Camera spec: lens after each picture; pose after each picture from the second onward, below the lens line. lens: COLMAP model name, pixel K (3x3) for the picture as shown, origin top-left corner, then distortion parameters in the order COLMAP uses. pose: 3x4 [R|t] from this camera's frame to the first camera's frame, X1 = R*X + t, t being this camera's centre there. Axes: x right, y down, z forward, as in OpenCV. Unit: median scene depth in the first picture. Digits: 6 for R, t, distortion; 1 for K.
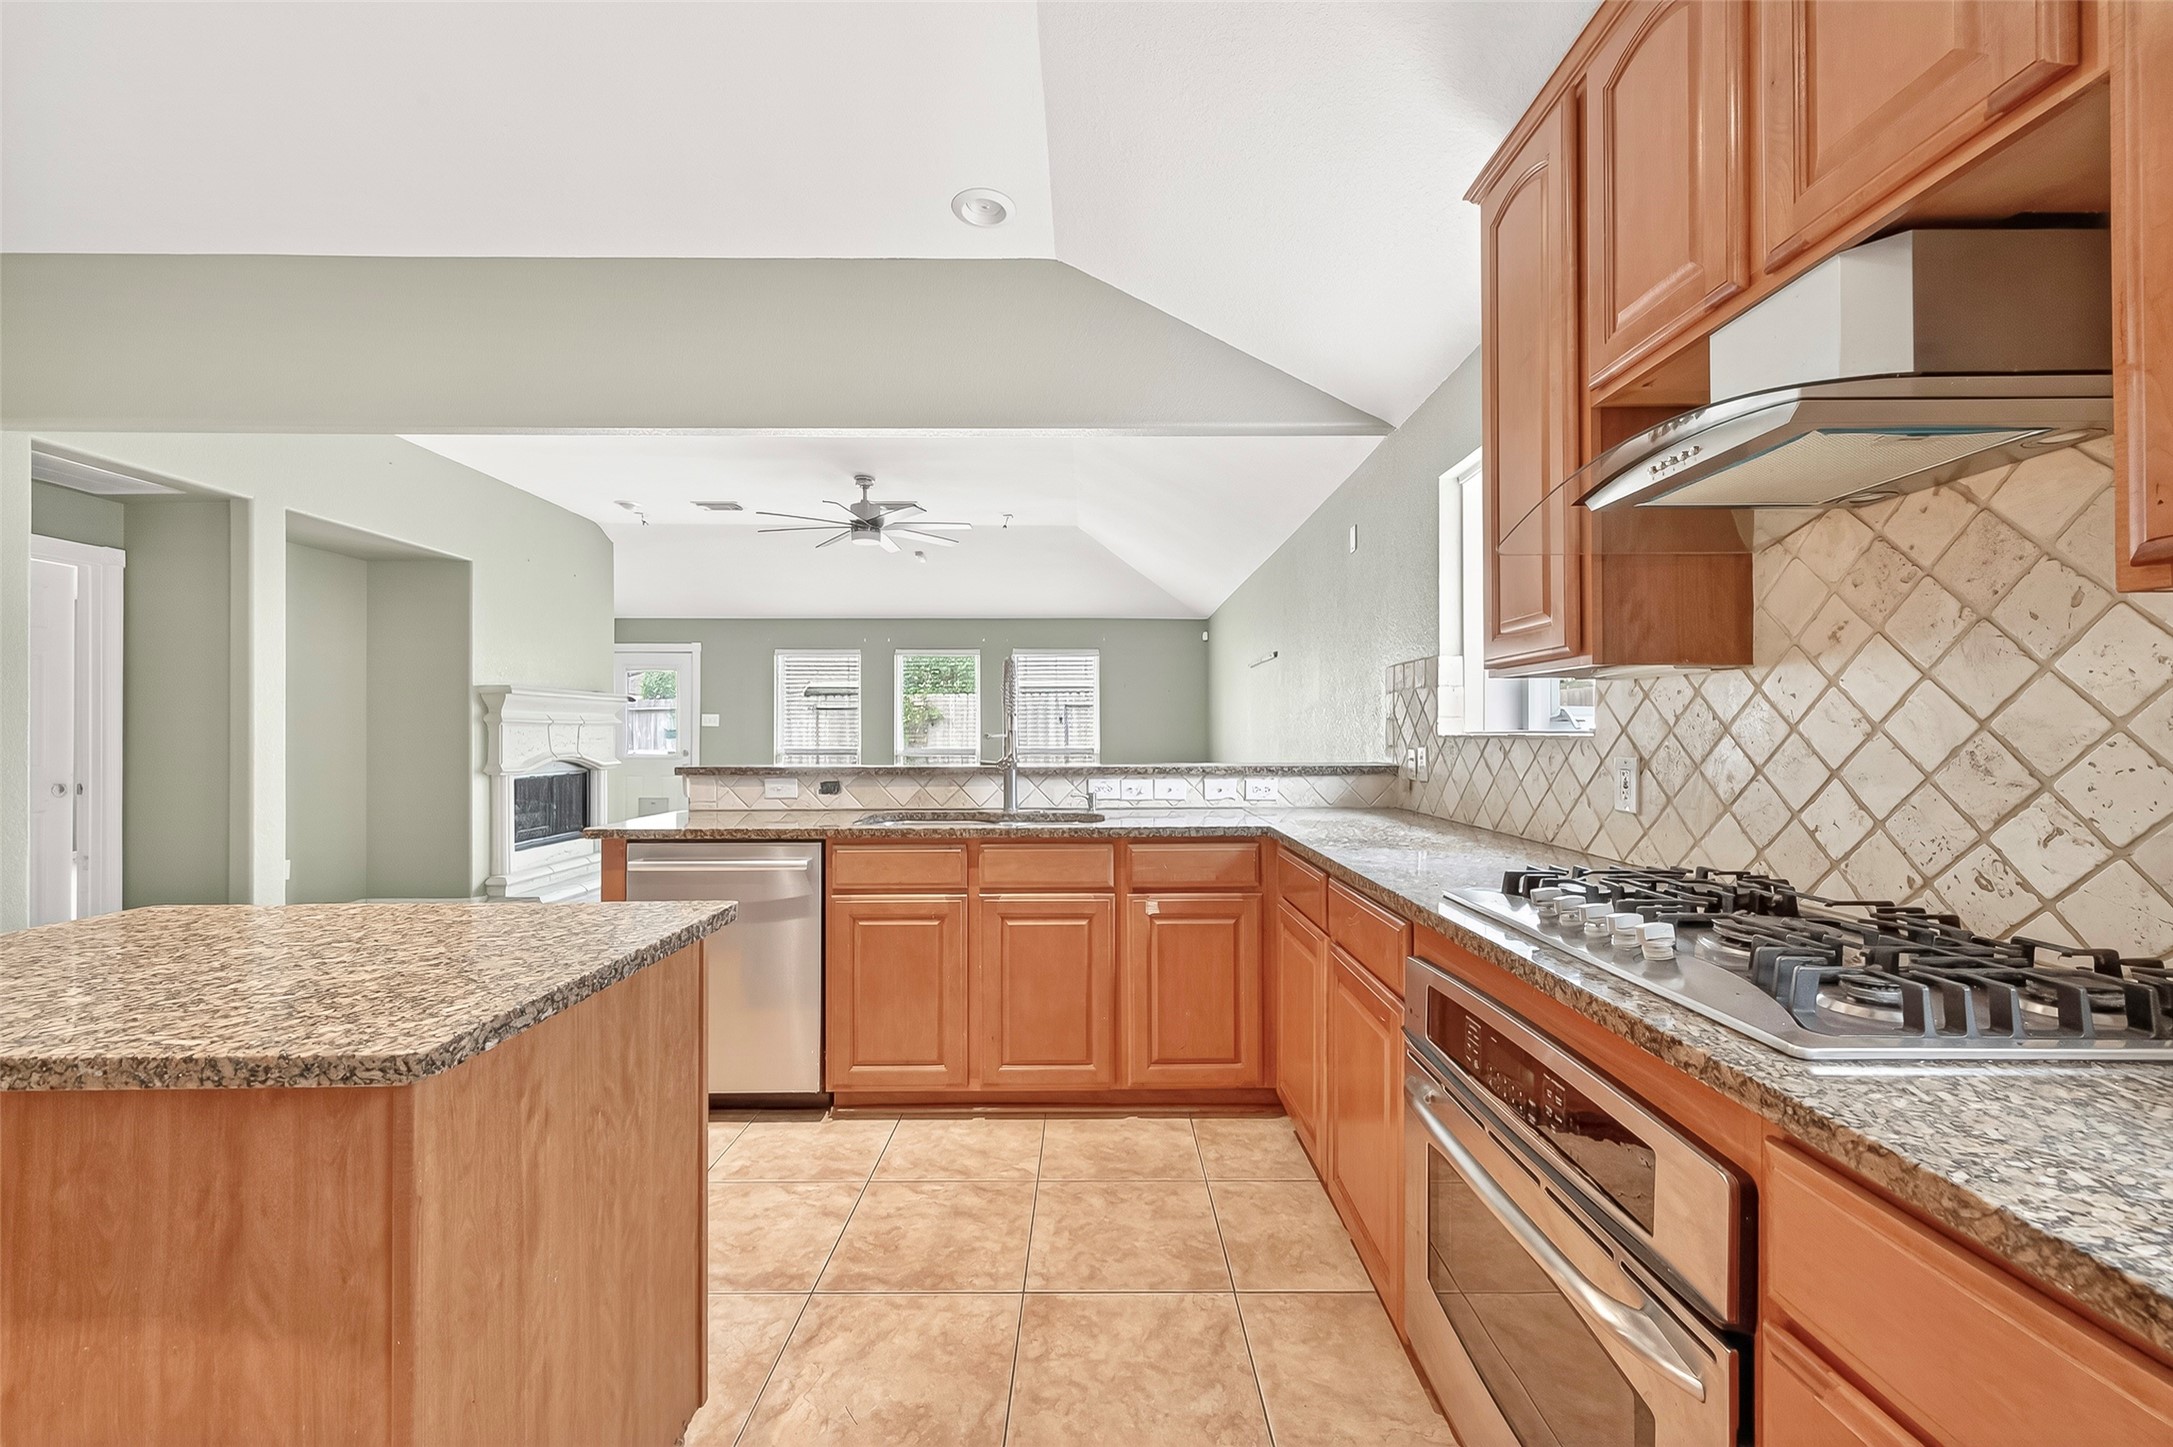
lens RADIAL K [[853.0, 0, 1115.8], [0, 853.0, 728.3], [0, 0, 1]] dist [0.003970, 0.000059]
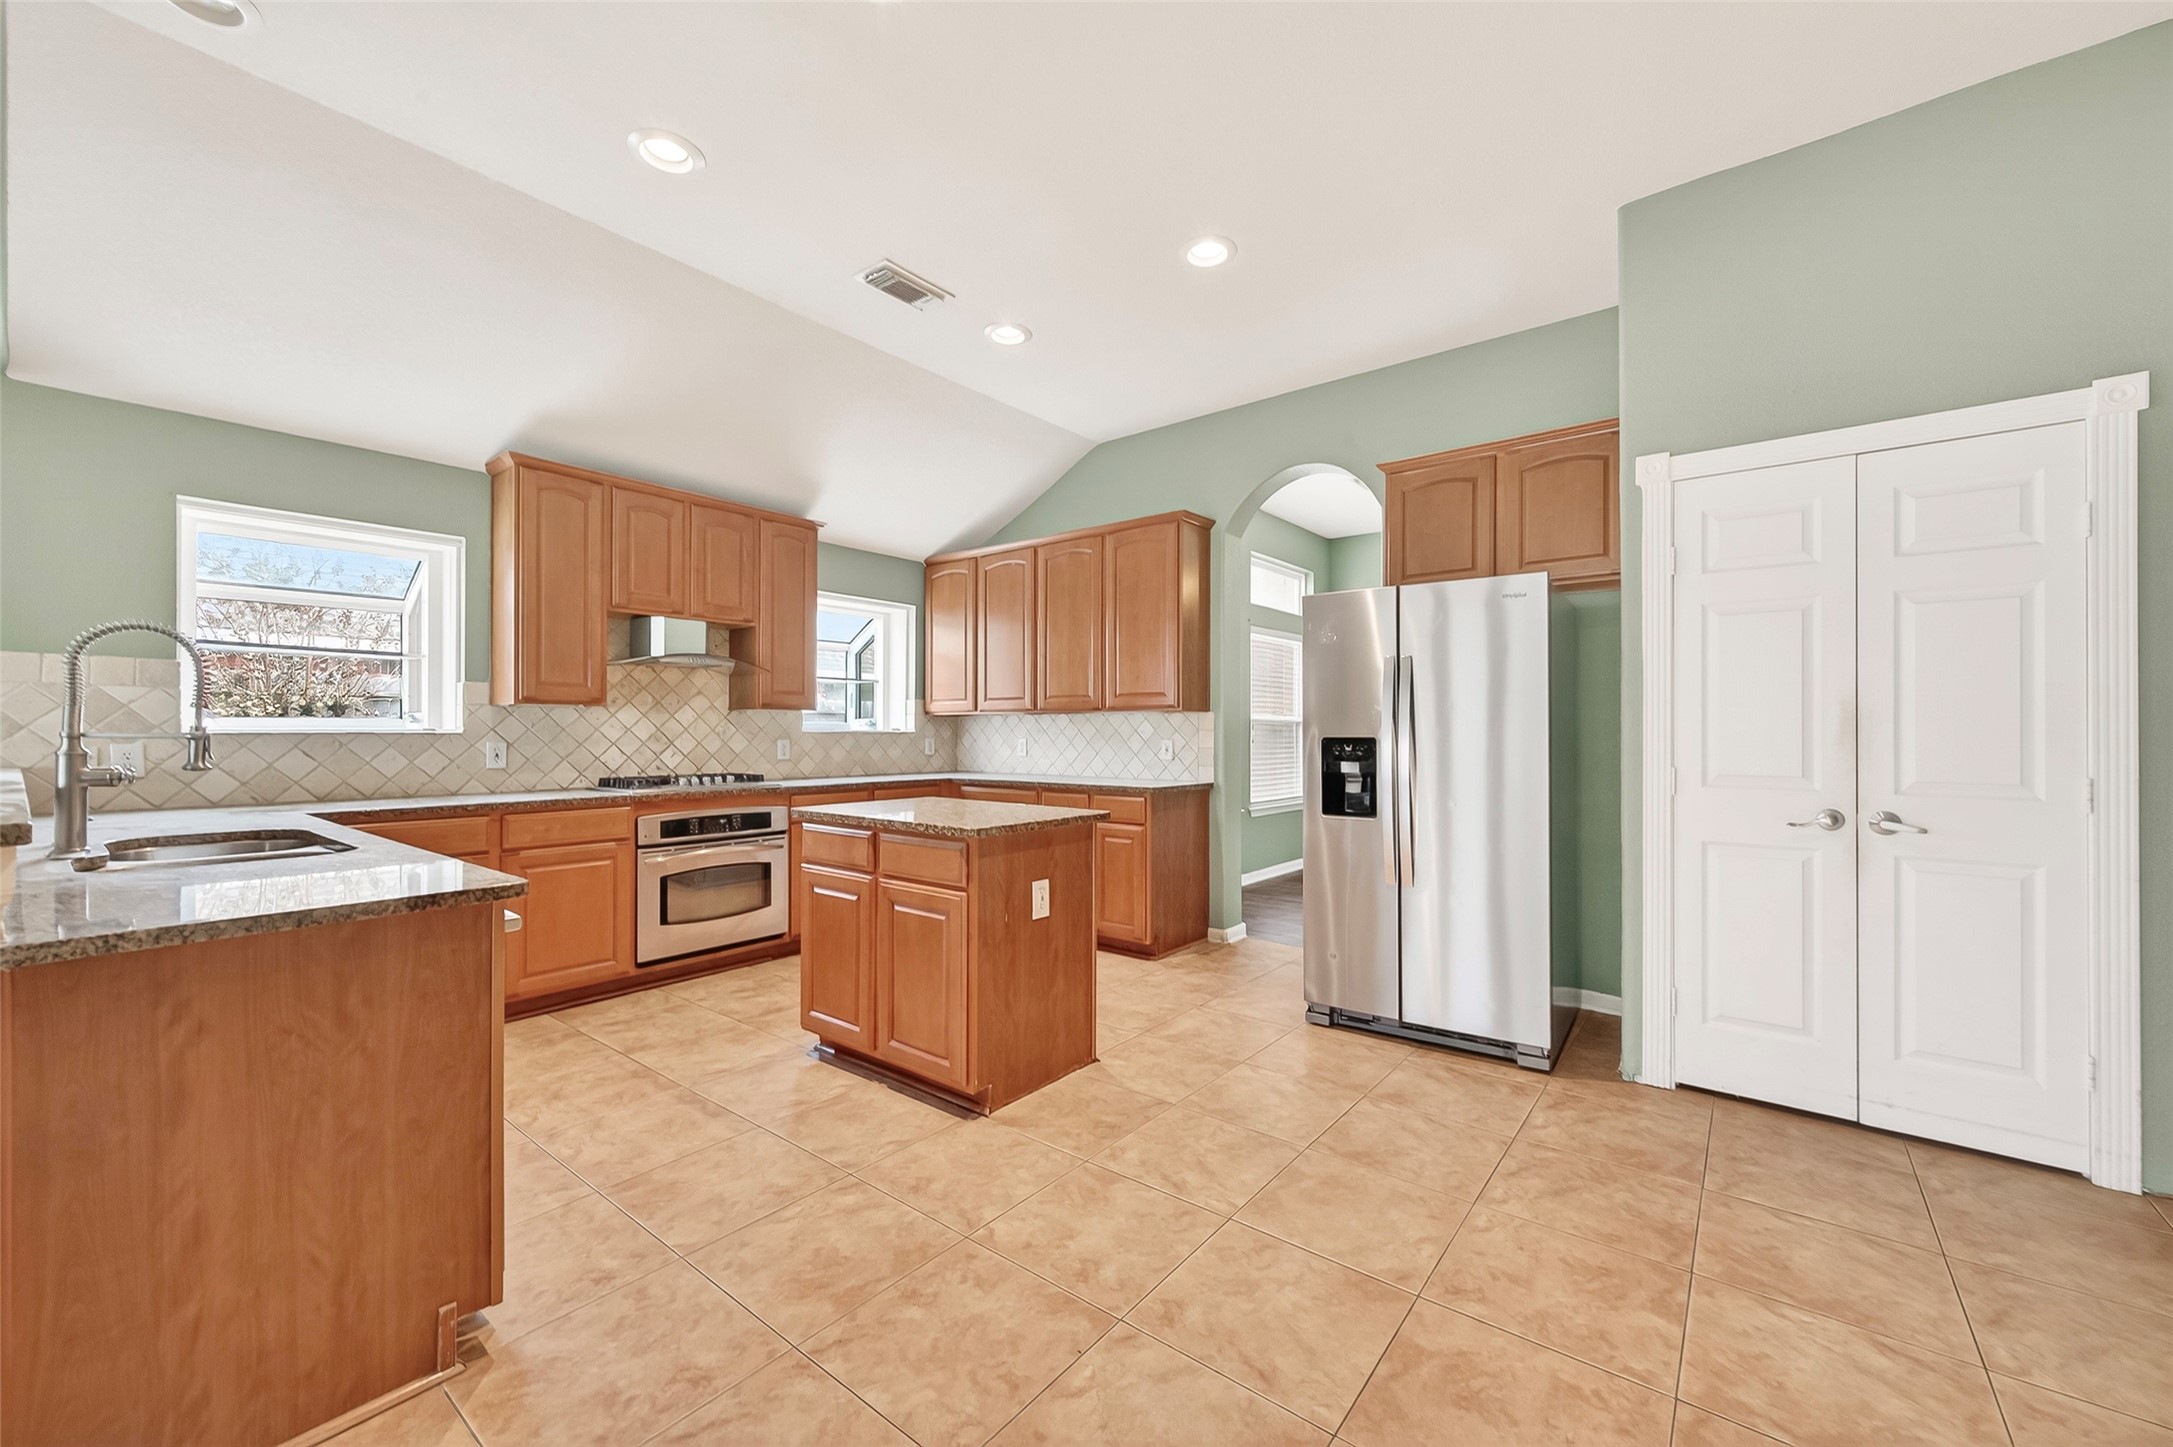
lens RADIAL K [[853.0, 0, 1092.7], [0, 853.0, 726.1], [0, 0, 1]] dist [0.003970, 0.000059]
pose [[-0.775921, 0.006425, 0.630797, -1.148842], [-0.002810, 0.999903, -0.013641, 0.011161], [-0.630823, -0.012357, -0.775828, 1.046426]]
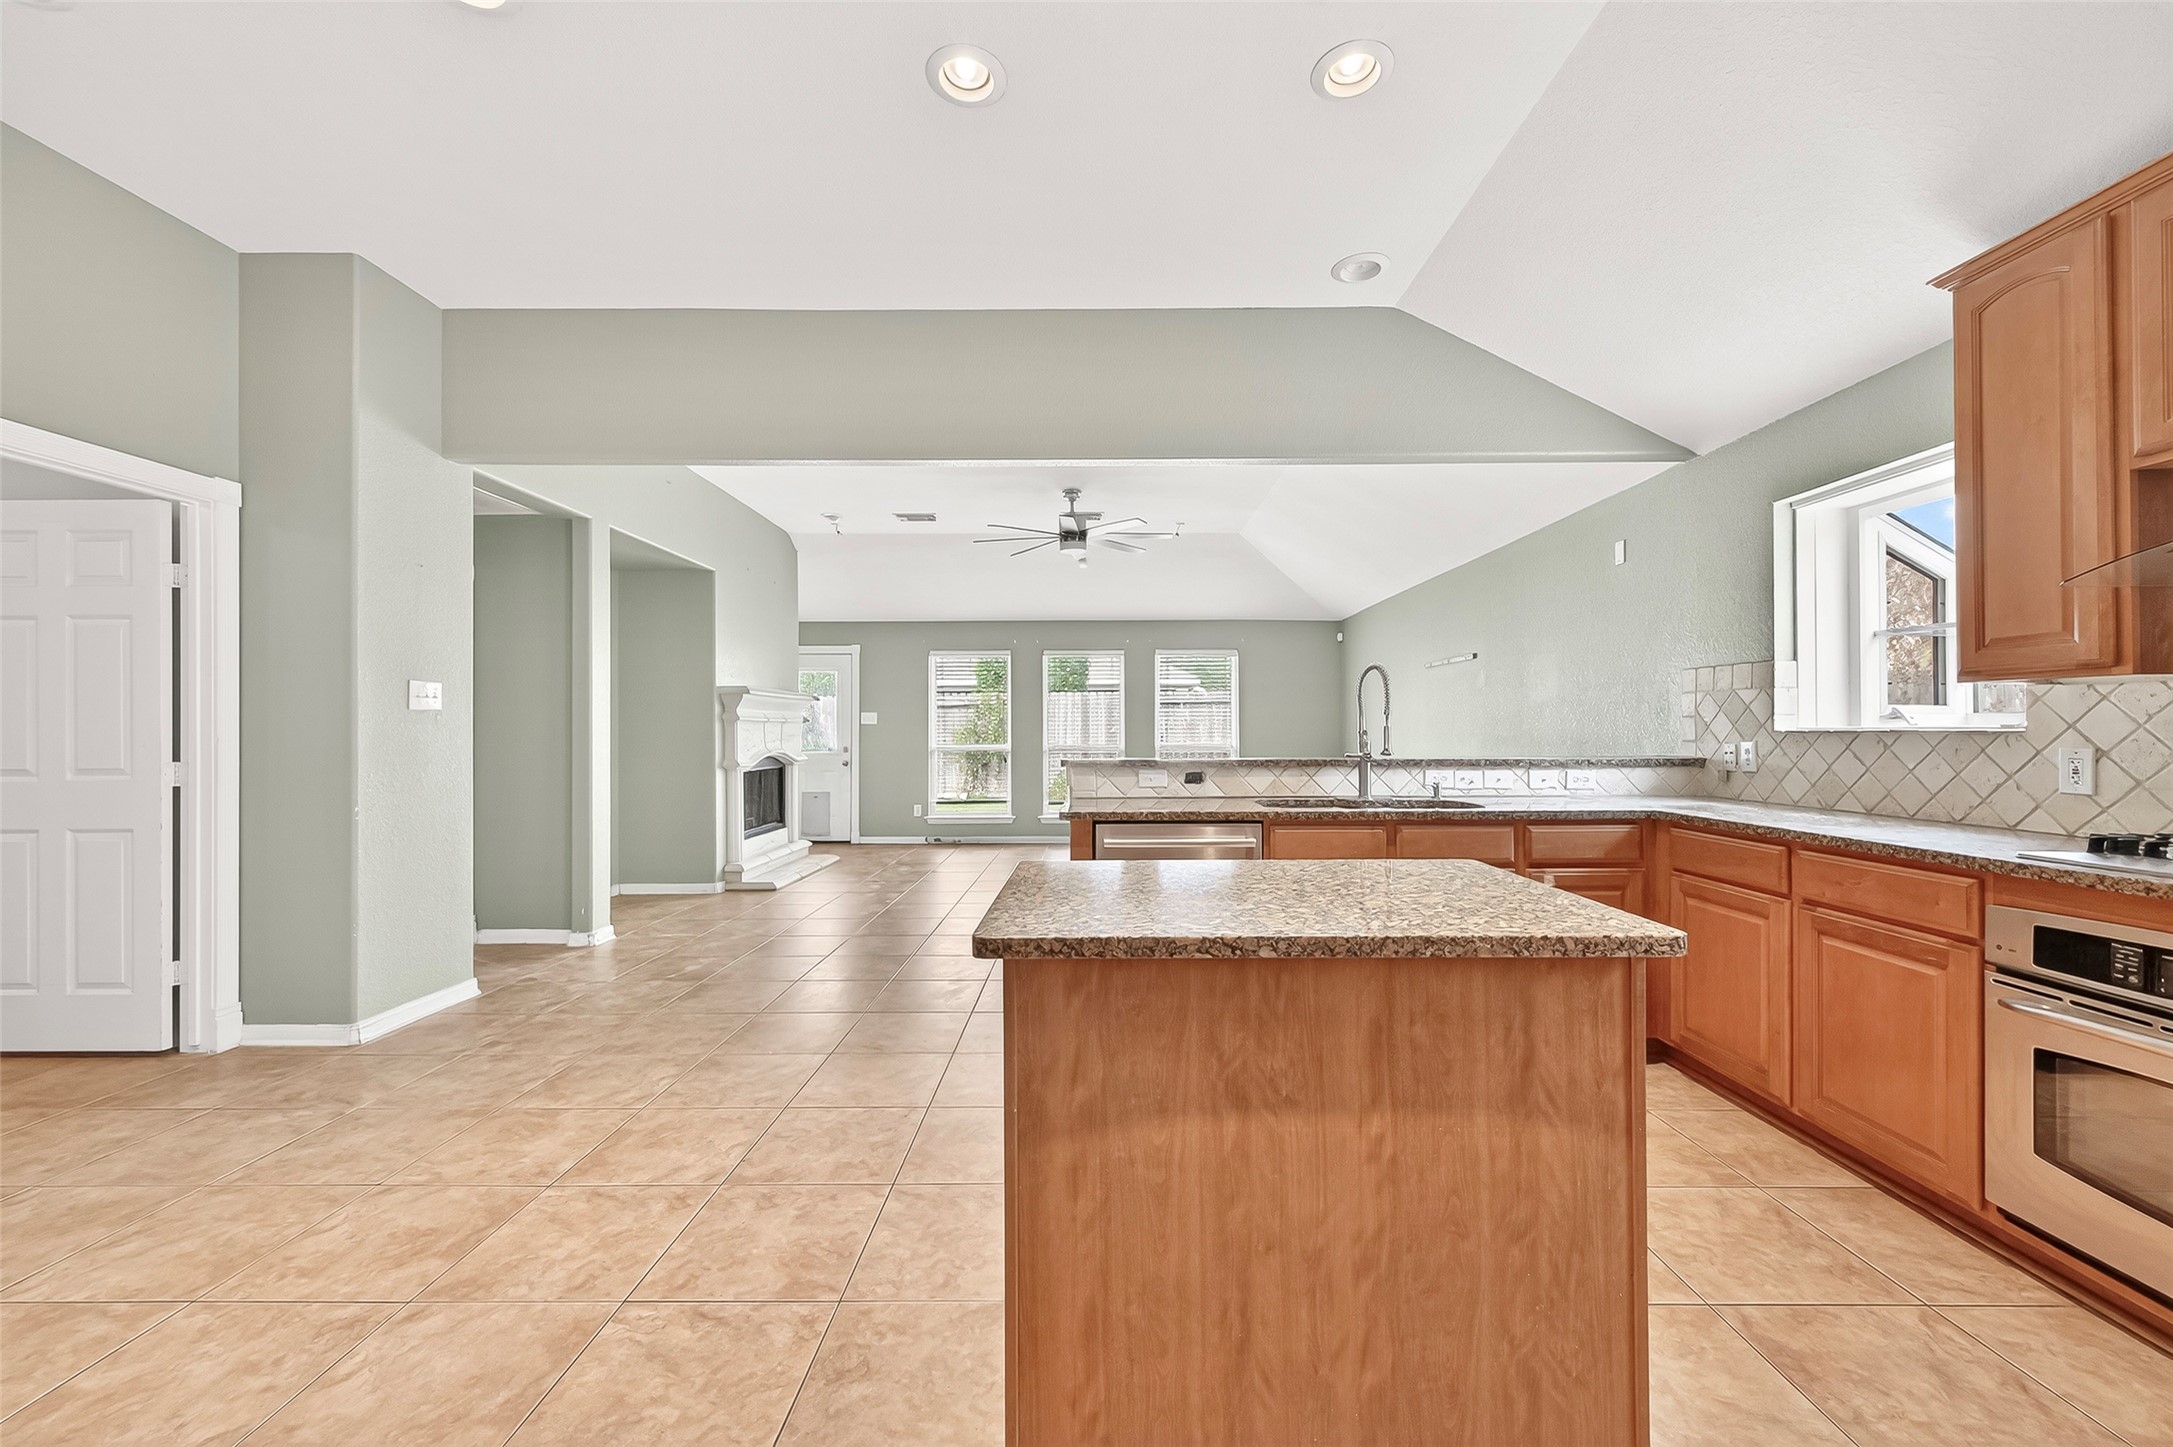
lens RADIAL K [[853.0, 0, 1112.0], [0, 853.0, 724.7], [0, 0, 1]] dist [0.003970, 0.000059]
pose [[0.999945, -0.000645, -0.010512, -0.461105], [0.000638, 1.000000, -0.000661, -0.000034], [0.010512, 0.000655, 0.999945, -0.138641]]
